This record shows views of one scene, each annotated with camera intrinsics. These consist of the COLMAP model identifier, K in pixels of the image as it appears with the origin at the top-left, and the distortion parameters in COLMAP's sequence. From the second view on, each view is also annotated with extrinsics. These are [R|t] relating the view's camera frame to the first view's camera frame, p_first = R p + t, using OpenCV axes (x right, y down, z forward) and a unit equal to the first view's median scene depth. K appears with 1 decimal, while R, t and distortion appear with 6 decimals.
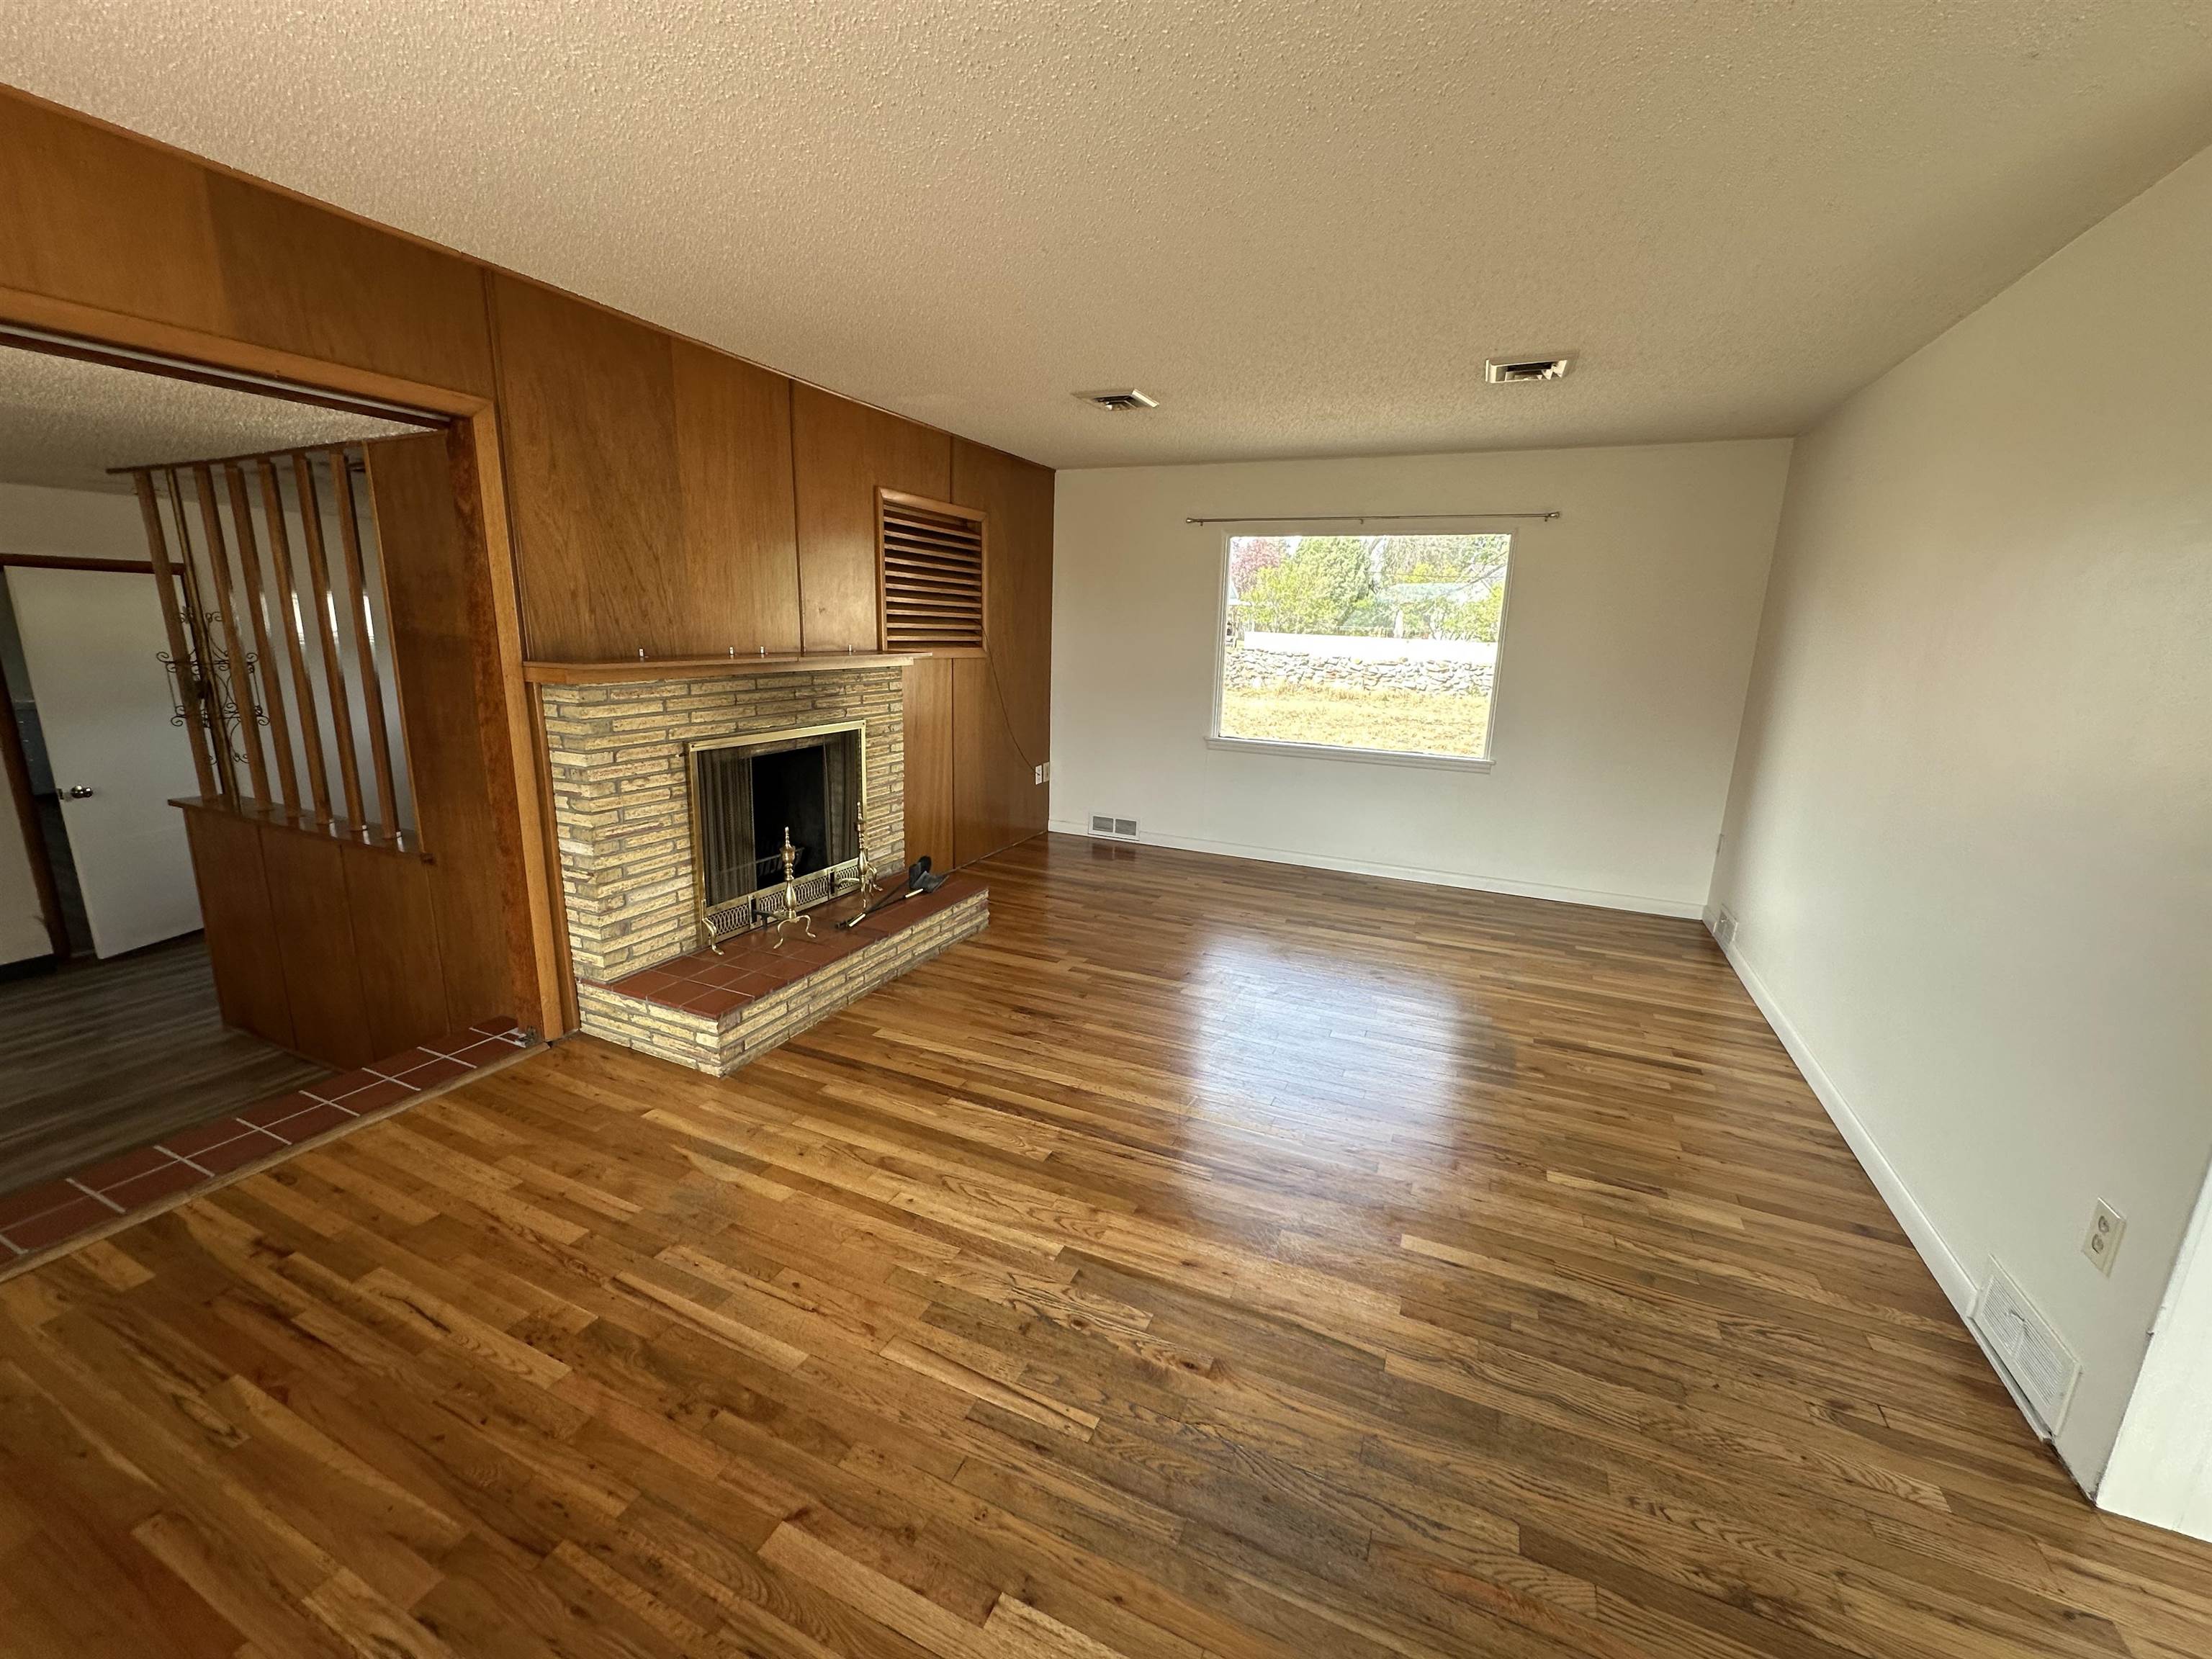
lens RADIAL K [[881.5, 0, 1105.0], [0, 881.5, 827.6], [0, 0, 1]] dist [-0.003588, 0.000135]
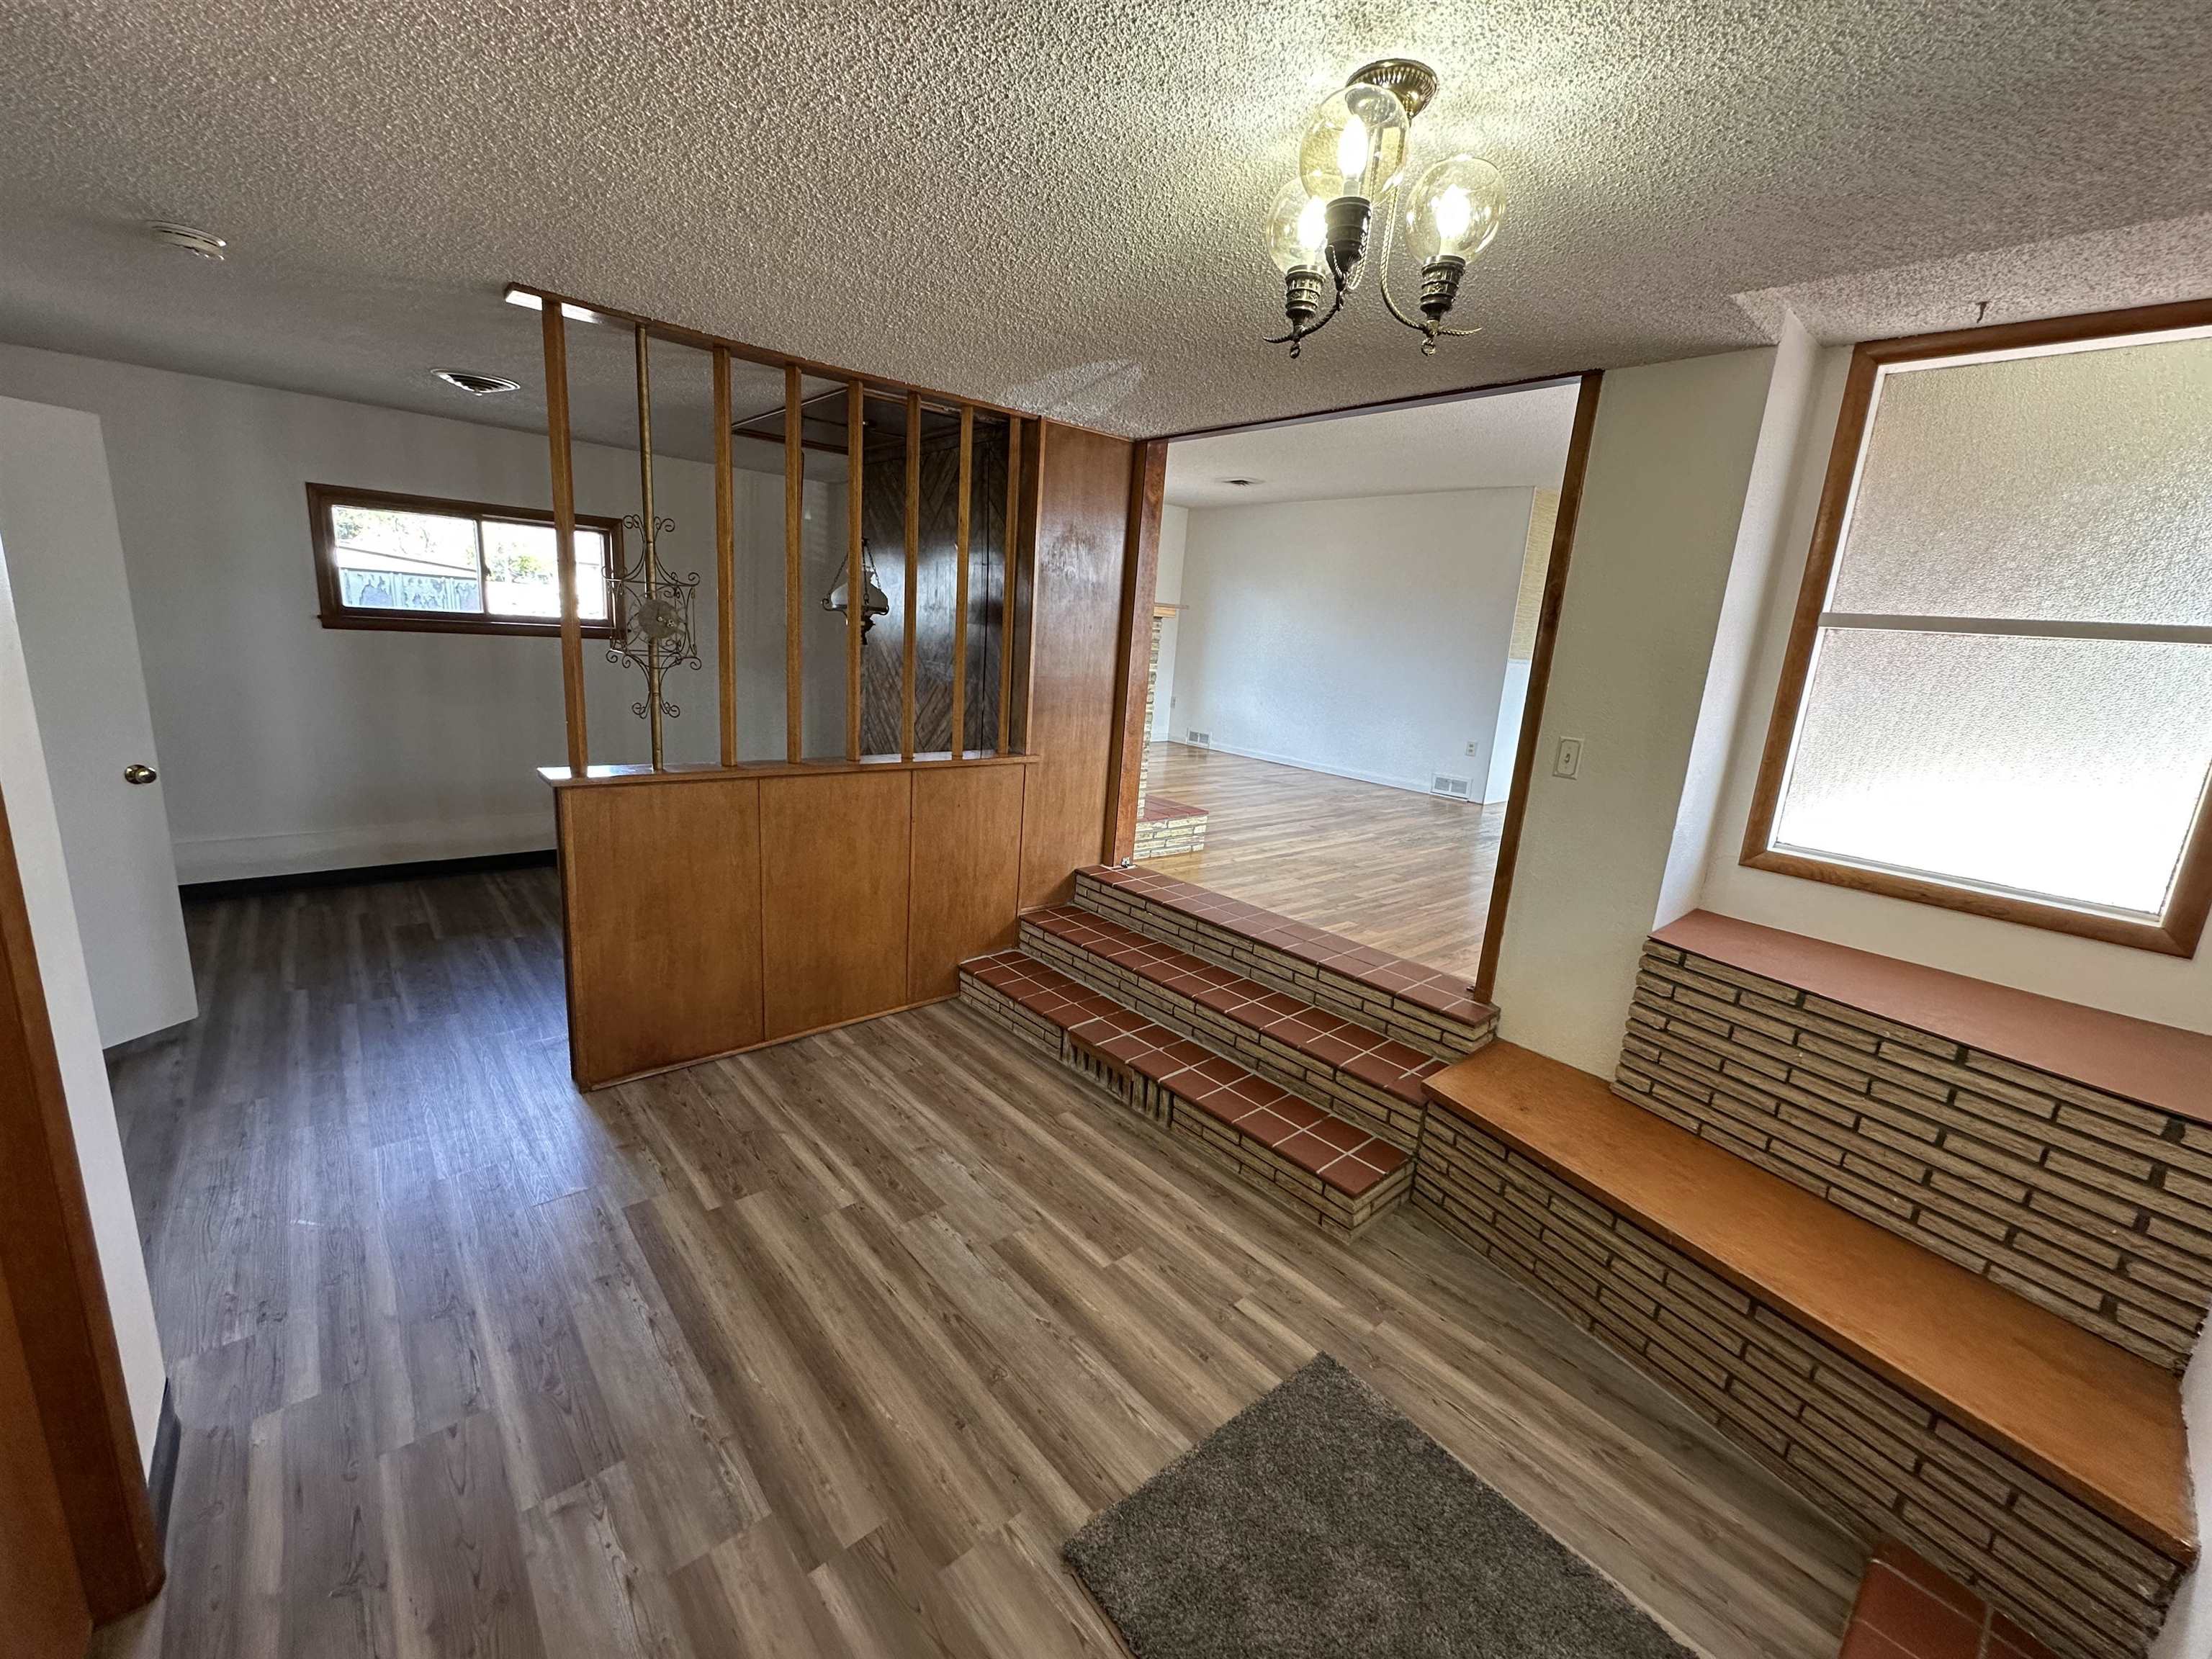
lens RADIAL K [[881.5, 0, 1105.3], [0, 881.5, 825.6], [0, 0, 1]] dist [-0.003588, 0.000135]
pose [[0.419192, -0.197031, 0.886260, -1.972856], [0.143738, 0.978259, 0.149497, -0.047190], [-0.896447, 0.064721, 0.438399, 0.396437]]
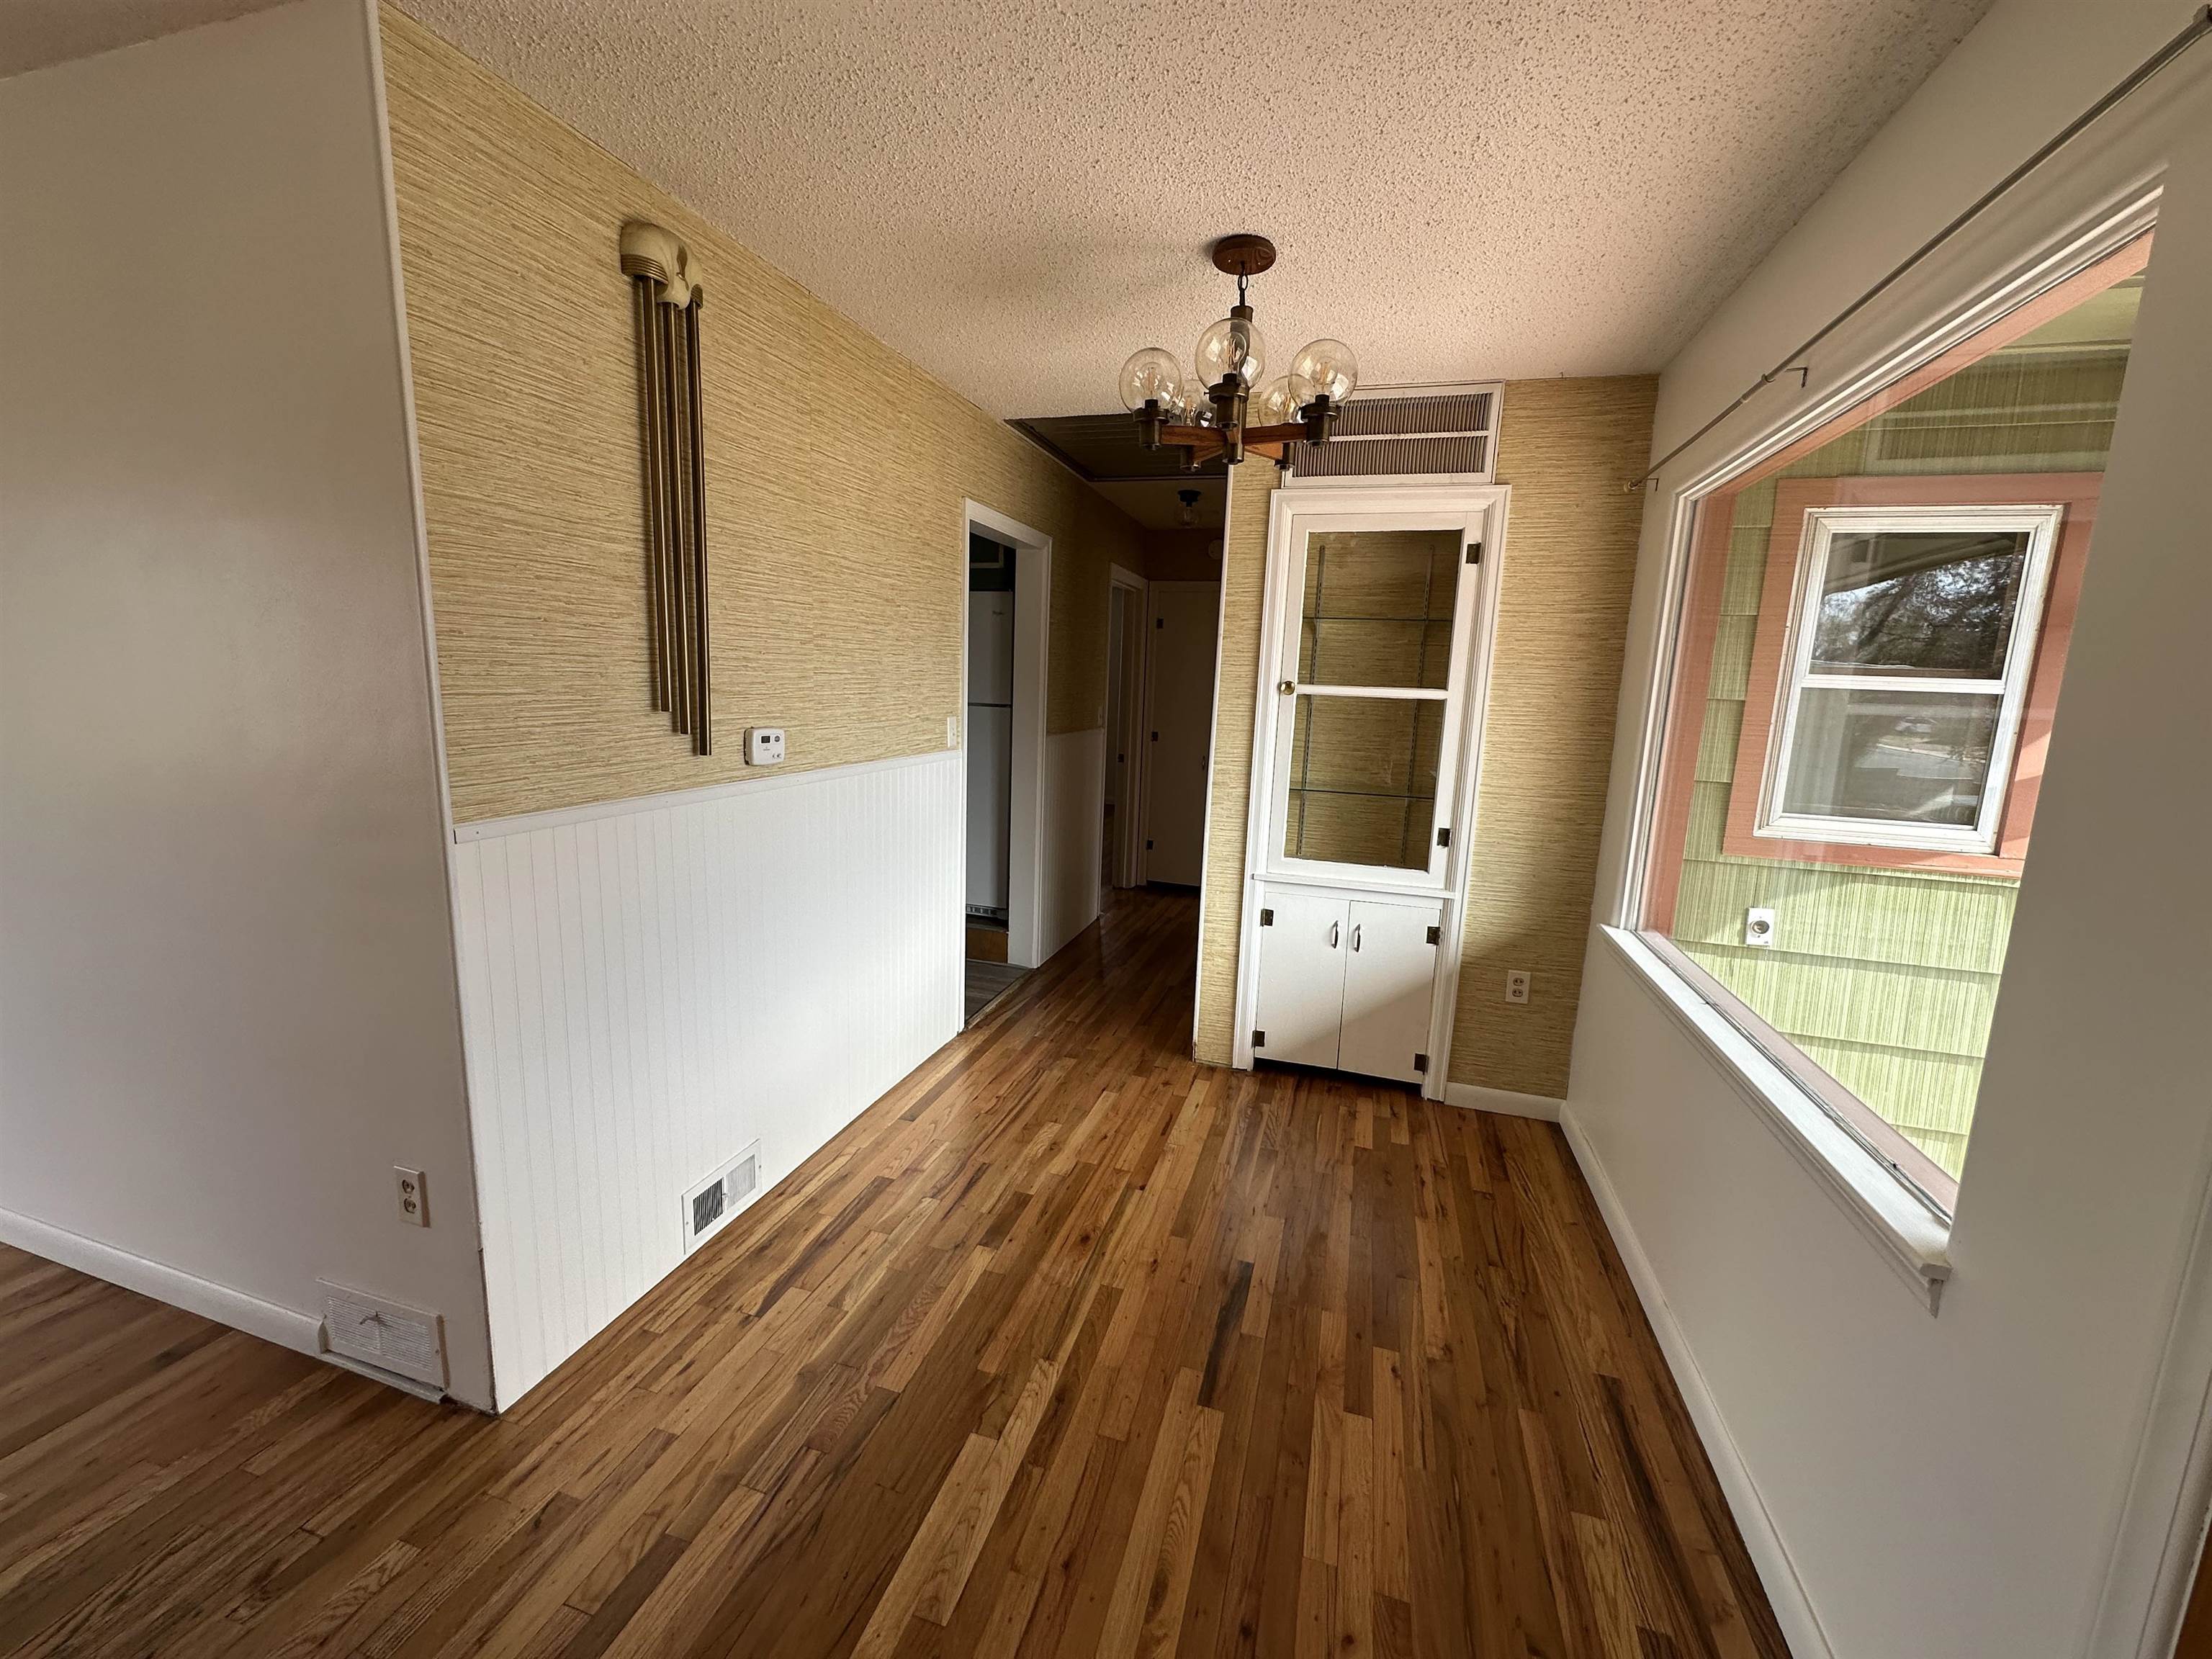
lens RADIAL K [[881.5, 0, 1108.0], [0, 881.5, 826.2], [0, 0, 1]] dist [-0.003588, 0.000135]
pose [[-0.131004, -0.199323, 0.971138, 0.055779], [0.182412, 0.958009, 0.221235, -0.019770], [-0.974456, 0.206130, -0.089144, 0.105571]]
